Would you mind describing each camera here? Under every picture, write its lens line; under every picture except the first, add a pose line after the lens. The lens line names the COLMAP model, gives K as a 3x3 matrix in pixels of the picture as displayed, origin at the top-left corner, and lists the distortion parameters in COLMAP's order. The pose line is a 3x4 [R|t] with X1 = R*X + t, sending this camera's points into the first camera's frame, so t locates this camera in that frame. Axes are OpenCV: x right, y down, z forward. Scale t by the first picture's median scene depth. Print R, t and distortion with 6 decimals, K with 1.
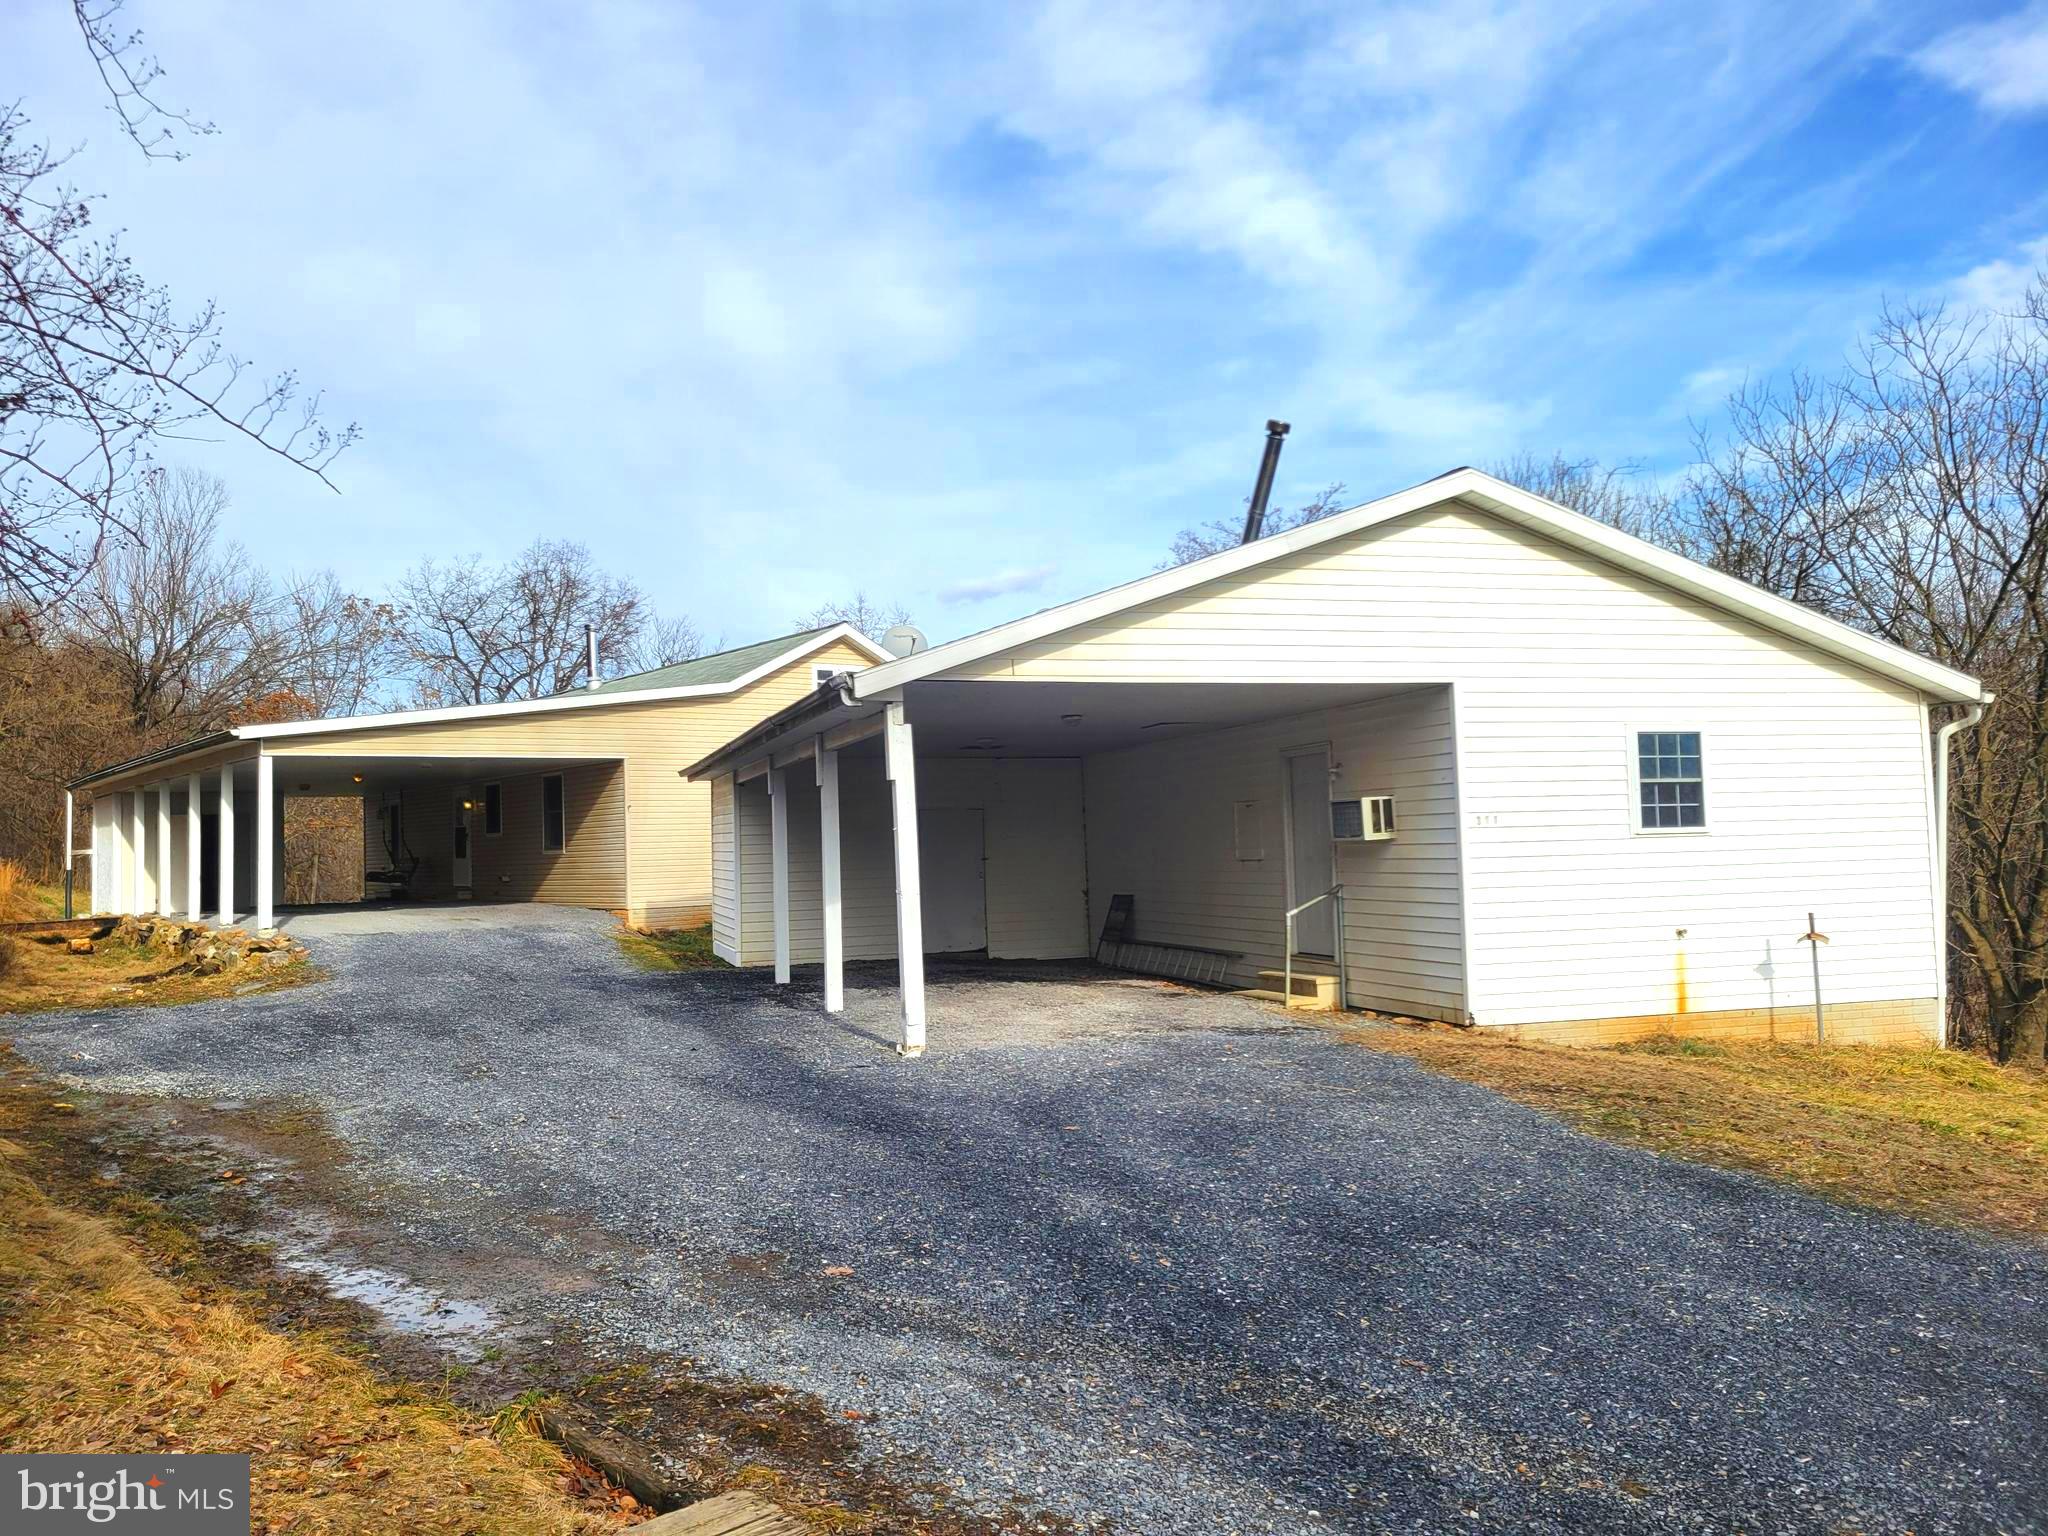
lens RADIAL K [[1551.7, 0, 1024.0], [0, 1551.7, 768.0], [0, 0, 1]] dist [0.047537, -0.003467]
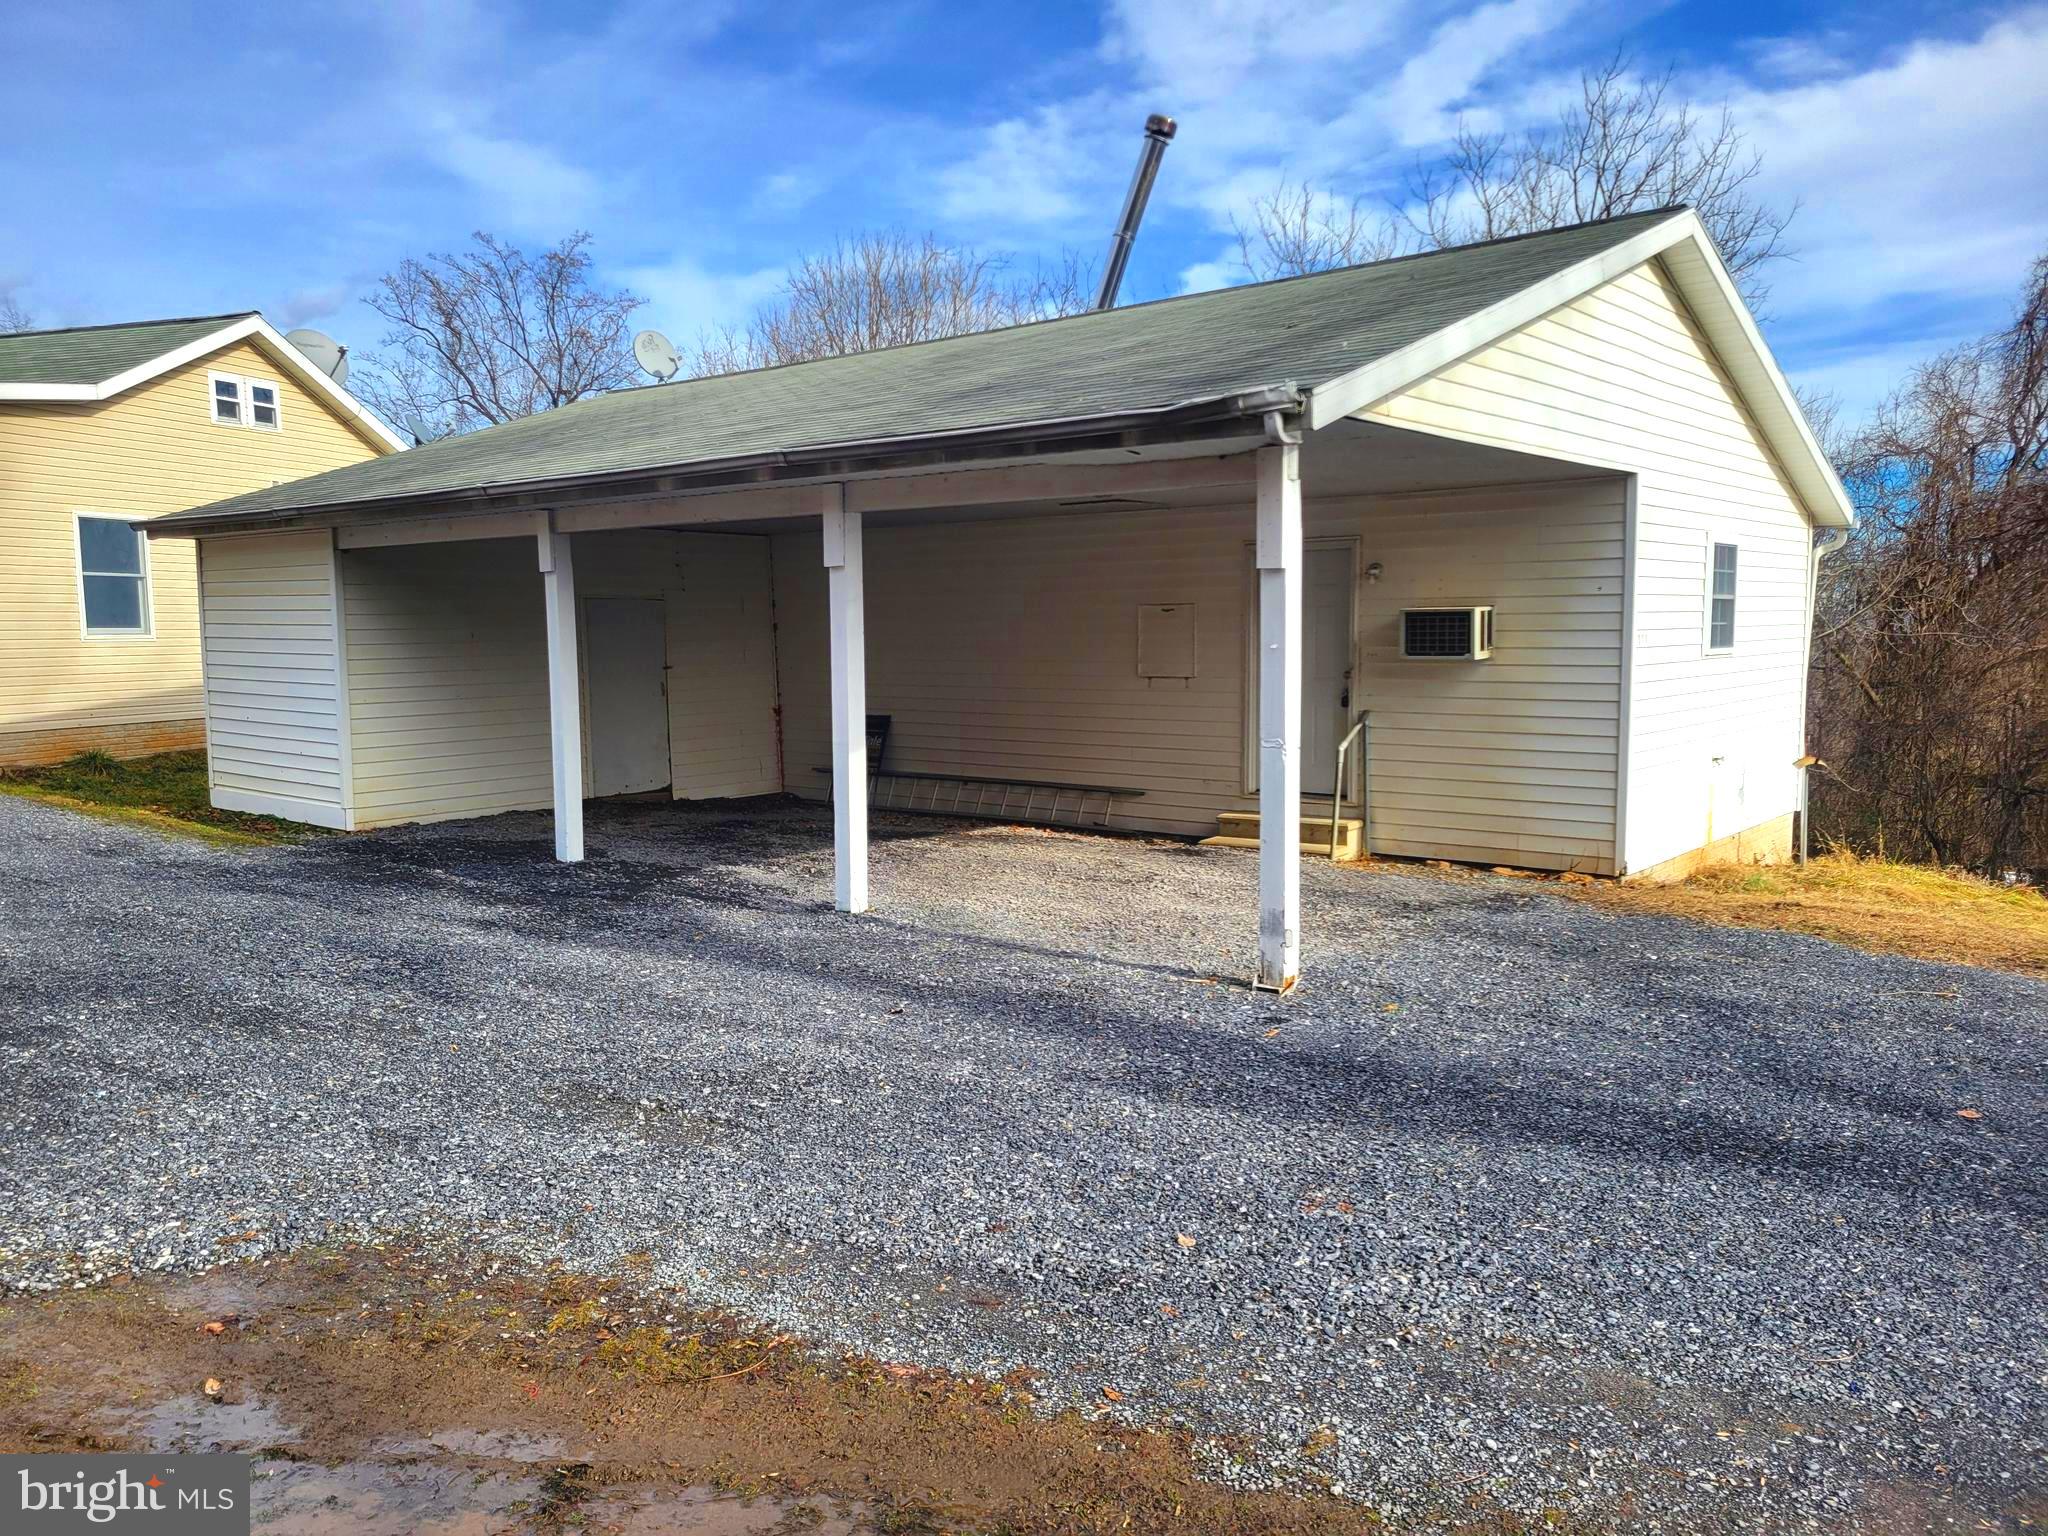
lens RADIAL K [[1551.7, 0, 1024.0], [0, 1551.7, 768.0], [0, 0, 1]] dist [0.047537, -0.003467]
pose [[0.843971, -0.029866, 0.535557, -0.403952], [-0.042344, 0.991623, 0.122028, 0.011961], [-0.534715, -0.125666, 0.835636, 0.406147]]
